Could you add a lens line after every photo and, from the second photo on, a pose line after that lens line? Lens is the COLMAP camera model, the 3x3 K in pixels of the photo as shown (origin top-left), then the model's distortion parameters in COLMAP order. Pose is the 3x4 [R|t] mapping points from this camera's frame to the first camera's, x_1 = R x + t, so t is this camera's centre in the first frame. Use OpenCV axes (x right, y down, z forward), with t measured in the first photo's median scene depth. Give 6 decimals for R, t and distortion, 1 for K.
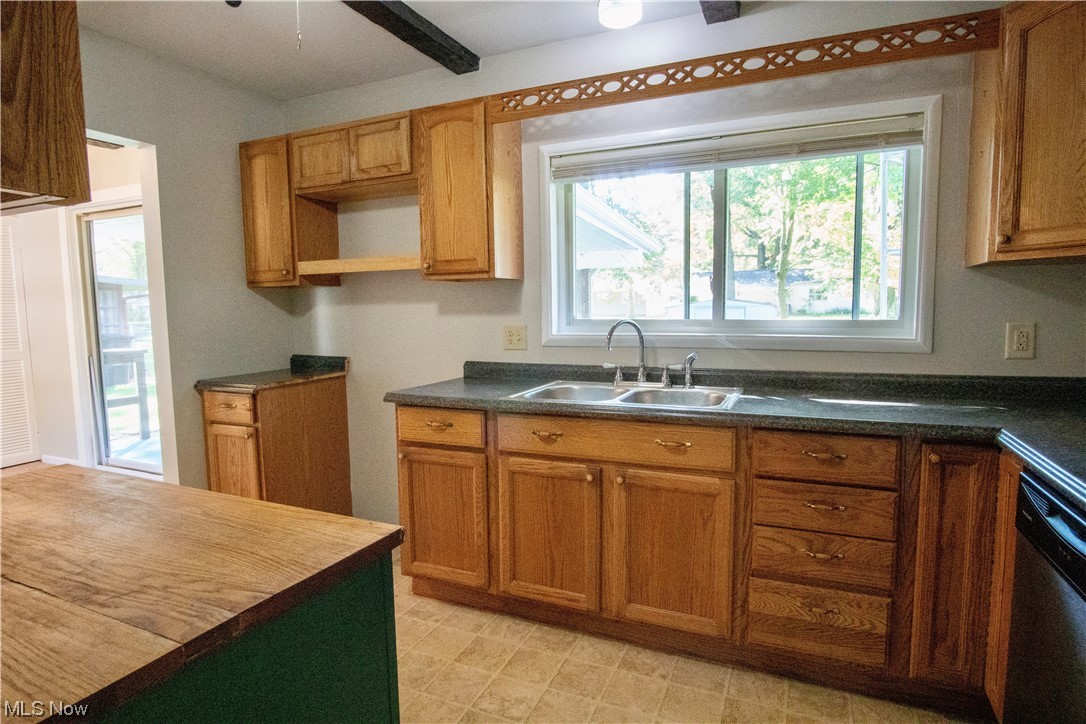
lens RADIAL K [[581.4, 0, 543.0], [0, 581.4, 362.0], [0, 0, 1]] dist [-0.017210, -0.000324]
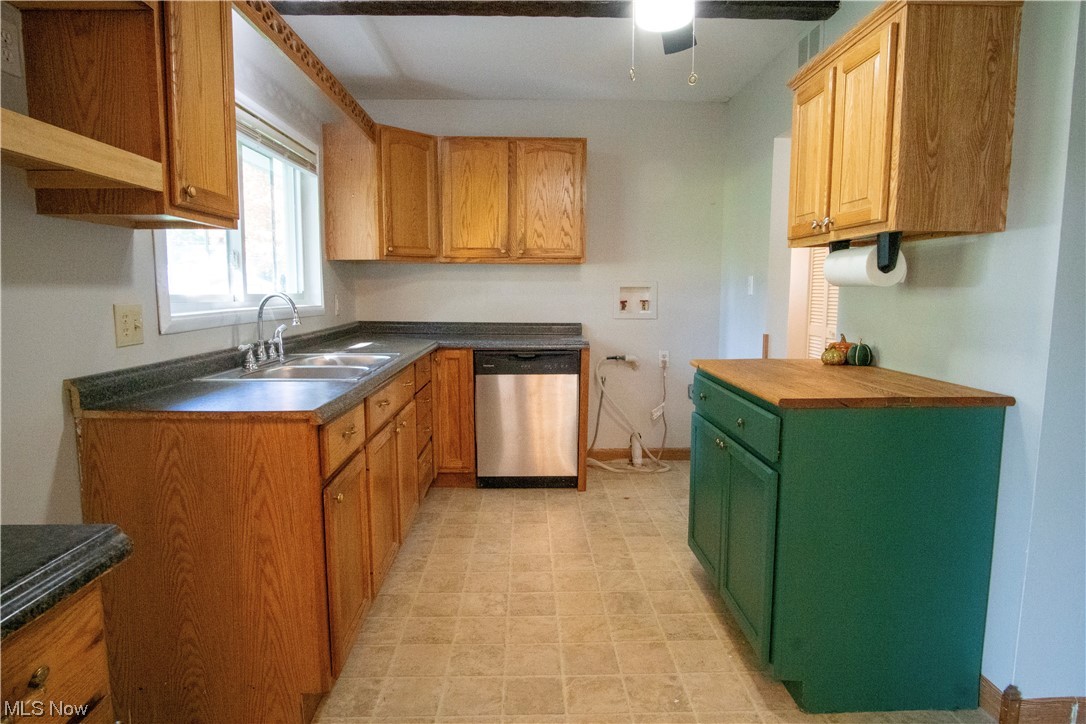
lens RADIAL K [[581.4, 0, 543.0], [0, 581.4, 362.0], [0, 0, 1]] dist [-0.017210, -0.000324]
pose [[-0.421637, -0.099538, 0.901285, -0.856235], [0.086977, 0.984934, 0.149466, -0.062972], [-0.902584, 0.141411, -0.406627, 0.975169]]
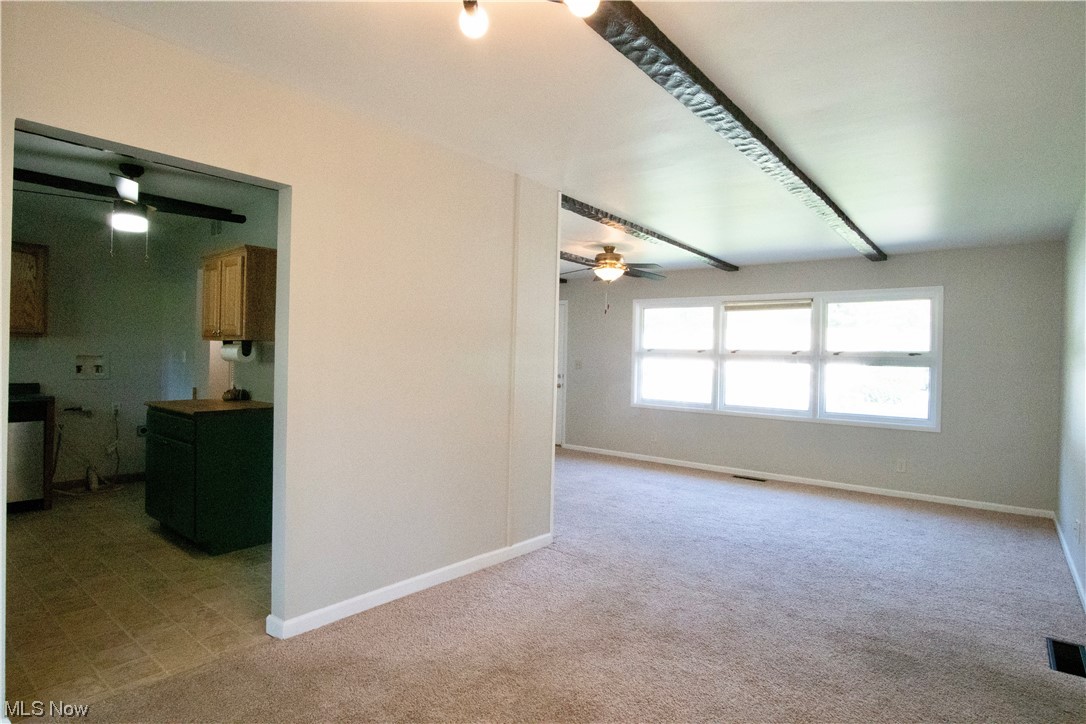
lens RADIAL K [[581.4, 0, 543.0], [0, 581.4, 362.0], [0, 0, 1]] dist [-0.017210, -0.000324]
pose [[-0.967912, -0.014083, 0.250895, -1.679723], [0.009091, 0.995812, 0.090968, -0.162686], [-0.251126, 0.090330, -0.963730, 1.719547]]
